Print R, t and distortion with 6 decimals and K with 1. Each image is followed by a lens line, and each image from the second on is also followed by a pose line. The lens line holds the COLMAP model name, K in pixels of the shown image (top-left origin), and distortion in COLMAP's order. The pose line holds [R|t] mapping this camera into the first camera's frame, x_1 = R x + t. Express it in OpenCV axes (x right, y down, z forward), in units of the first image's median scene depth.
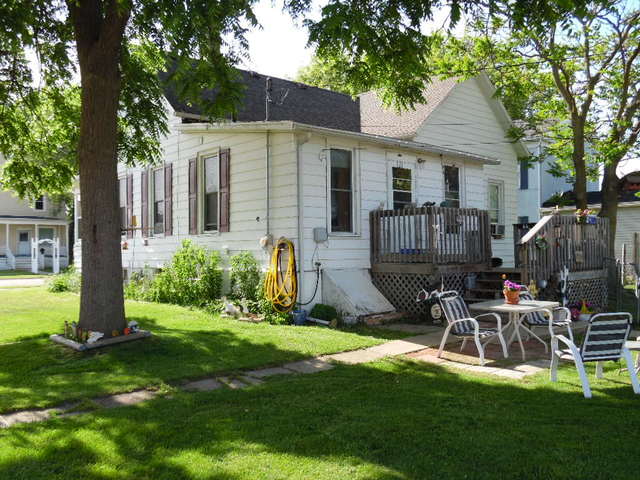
lens RADIAL K [[600.0, 0, 319.9], [0, 600.0, 237.9], [0, 0, 1]] dist [0.009297, 0.000000]
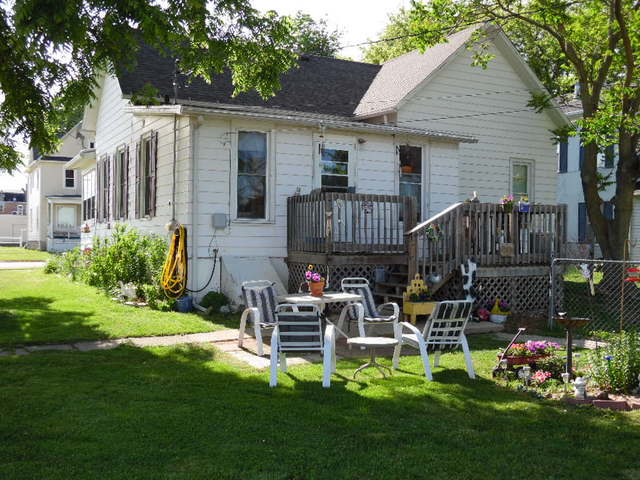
lens RADIAL K [[699.4, 0, 320.2], [0, 699.4, 241.6], [0, 0, 1]] dist [0.060289, 0.000000]
pose [[0.970570, 0.021684, -0.239840, 0.417006], [-0.014863, 0.999433, 0.030213, -0.008363], [0.240359, -0.025759, 0.970342, -0.063023]]
